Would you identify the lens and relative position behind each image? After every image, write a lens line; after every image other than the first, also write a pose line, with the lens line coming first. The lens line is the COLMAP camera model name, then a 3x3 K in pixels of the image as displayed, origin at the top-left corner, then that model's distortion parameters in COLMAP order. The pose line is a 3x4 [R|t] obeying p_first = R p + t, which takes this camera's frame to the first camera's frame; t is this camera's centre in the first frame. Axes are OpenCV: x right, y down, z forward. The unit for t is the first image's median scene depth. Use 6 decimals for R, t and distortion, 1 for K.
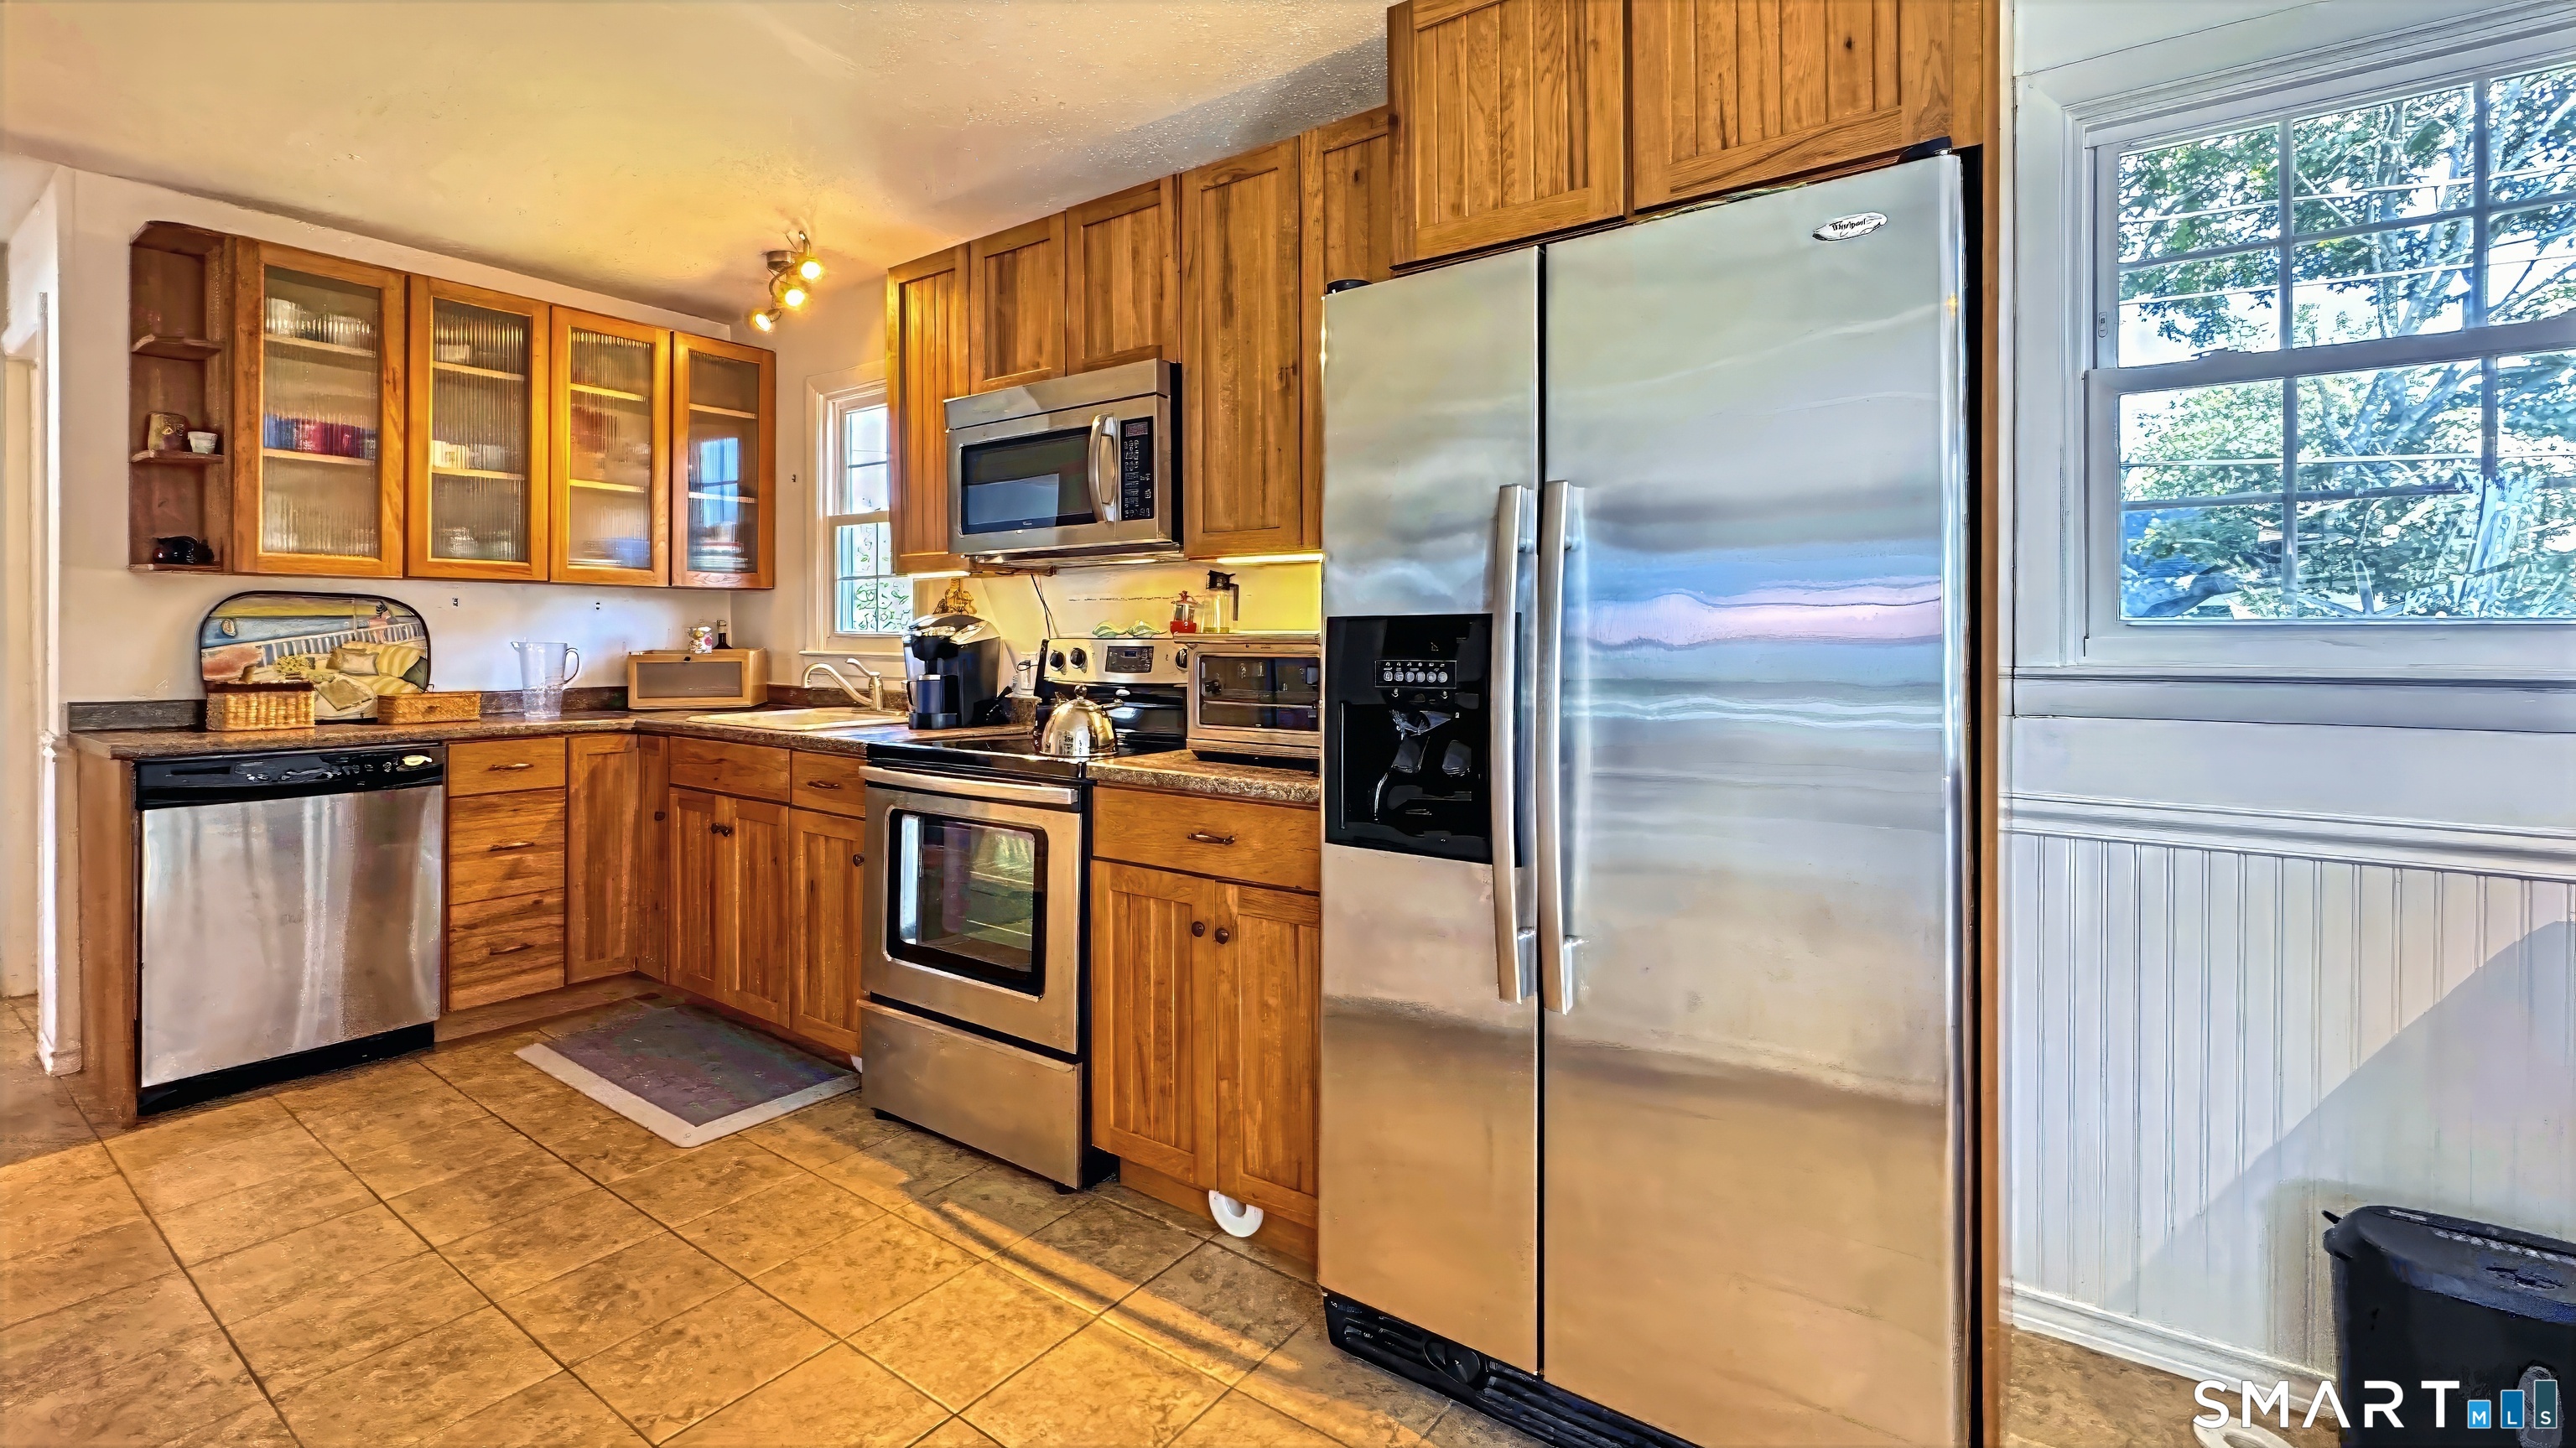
lens RADIAL K [[1091.9, 0, 1220.9], [0, 1091.9, 650.2], [0, 0, 1]] dist [-0.001111, -0.000513]
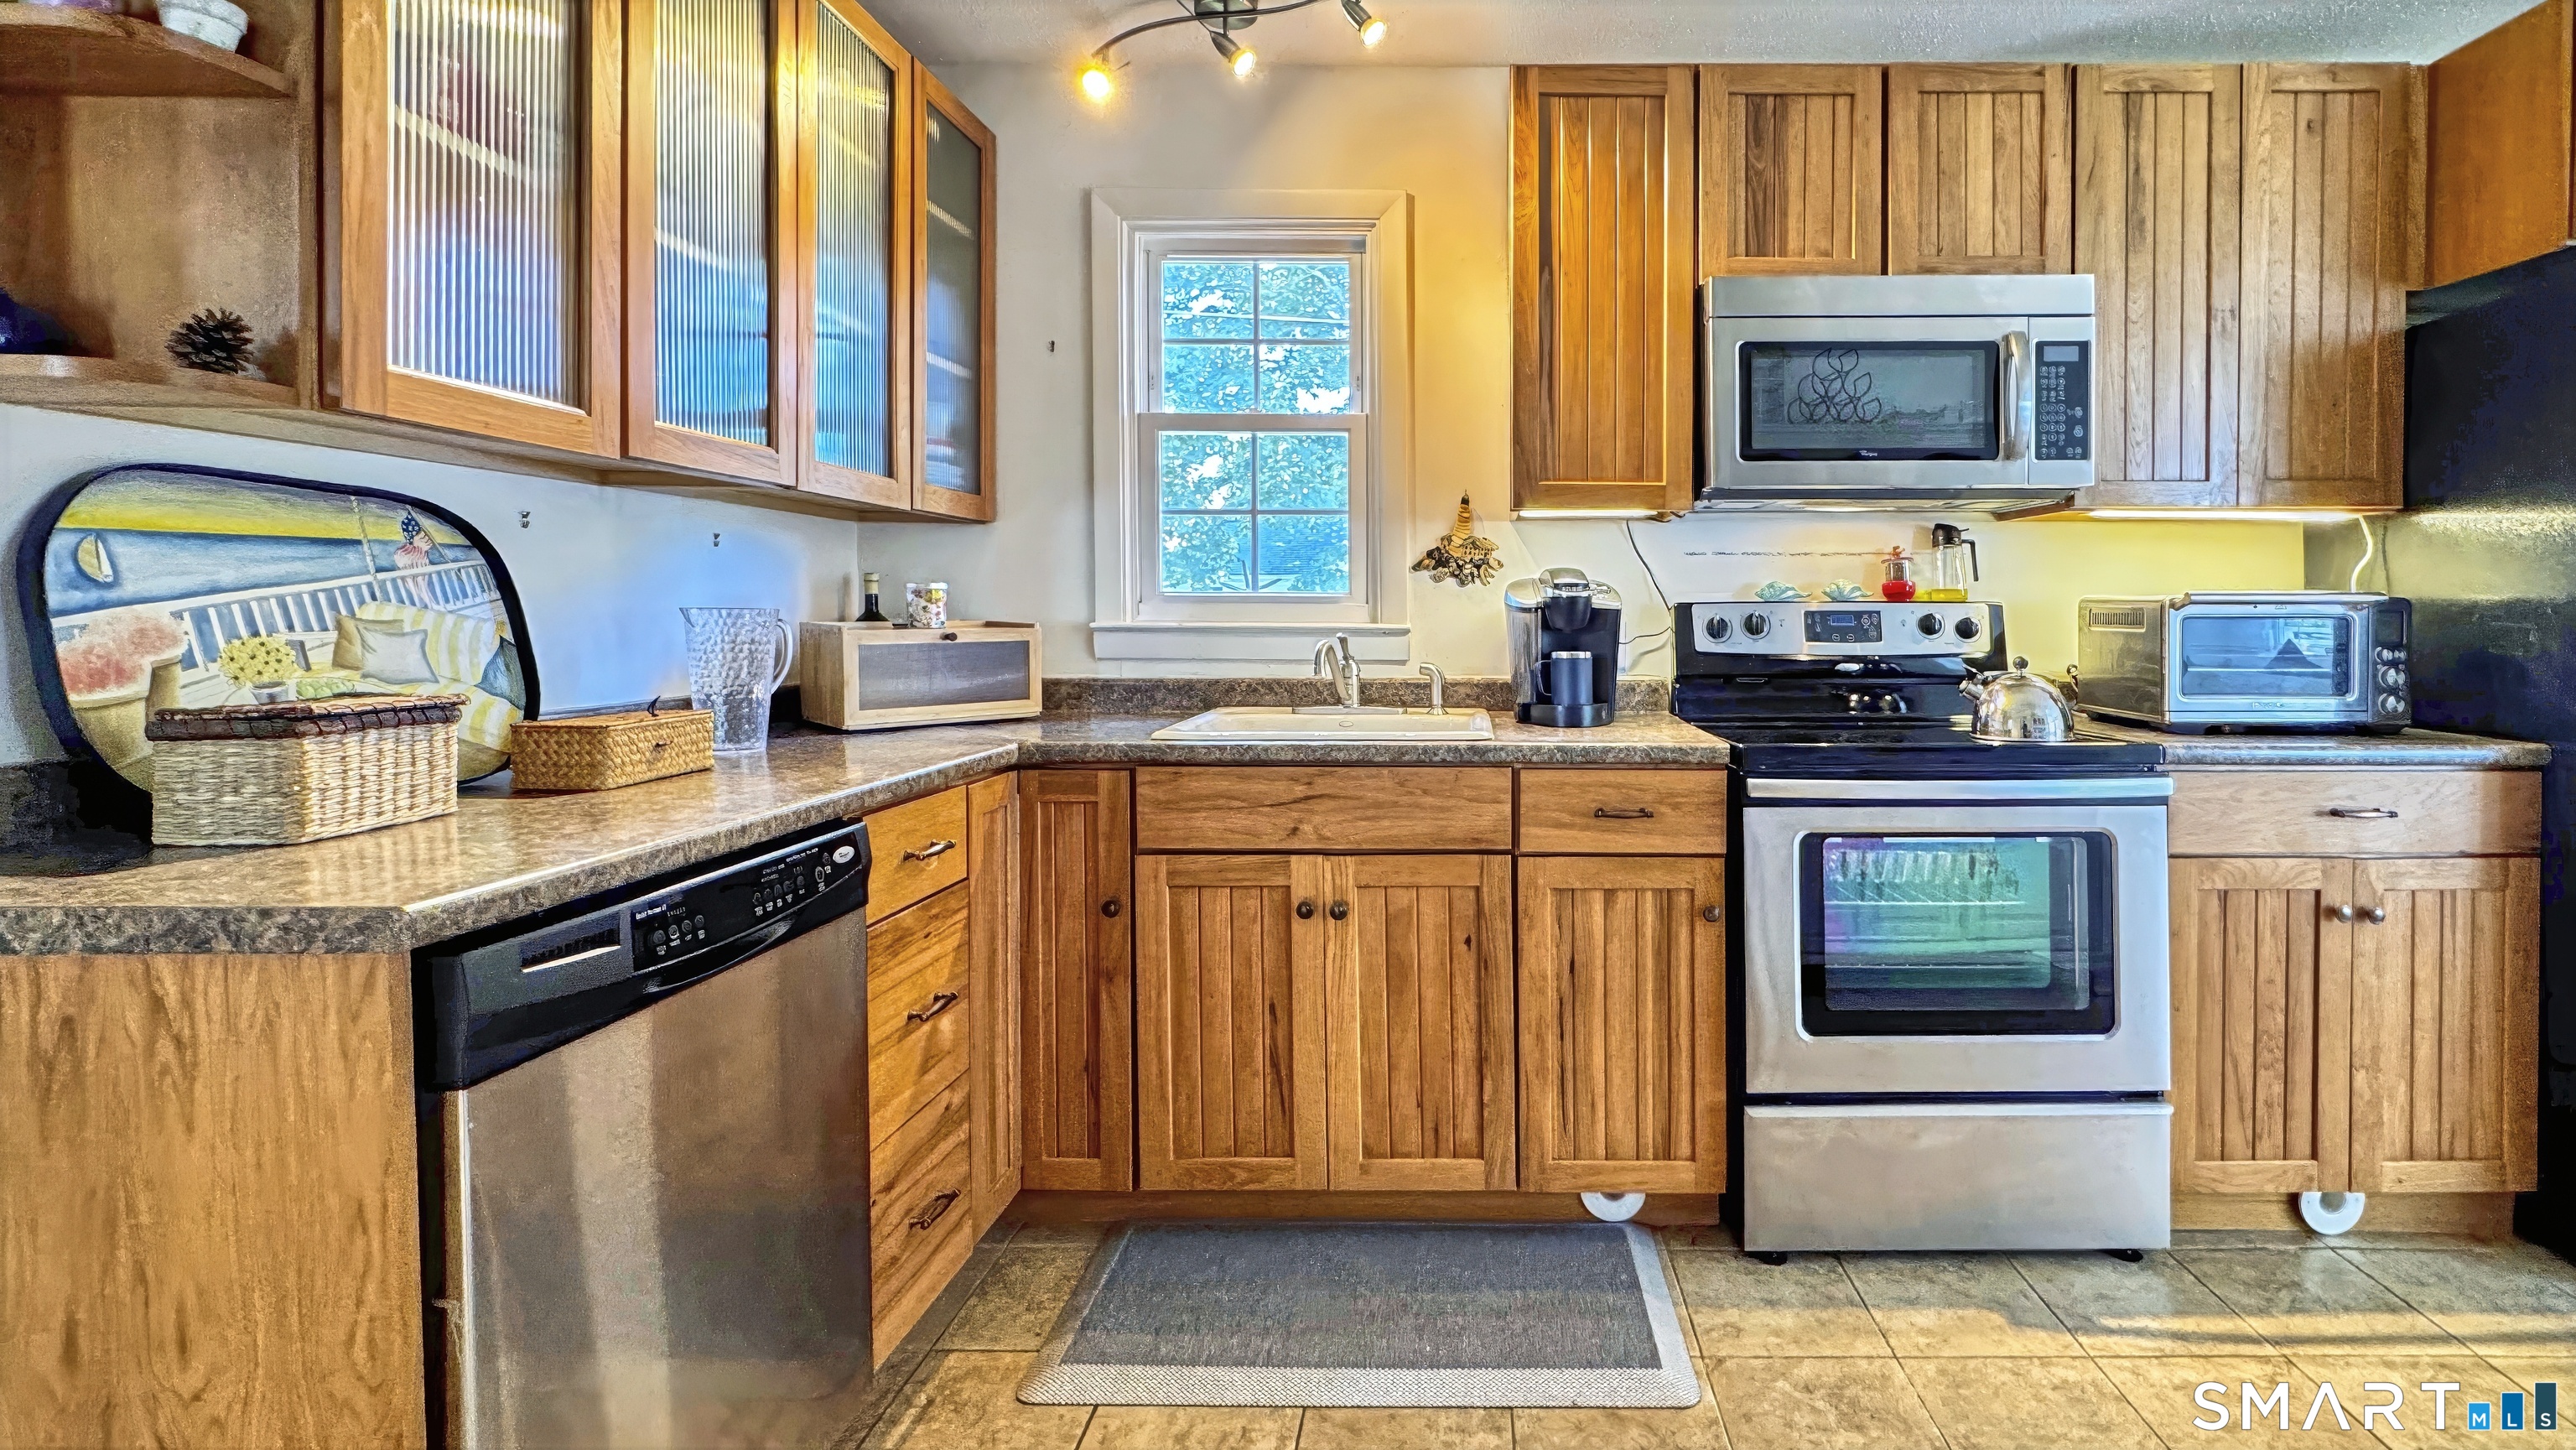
lens RADIAL K [[1141.1, 0, 1432.7], [0, 1141.1, 644.9], [0, 0, 1]] dist [-0.008069, -0.000267]
pose [[0.808921, -0.017081, 0.587670, -0.784200], [0.007204, 0.999791, 0.019144, 0.003406], [-0.587874, -0.011252, 0.808874, 0.446513]]
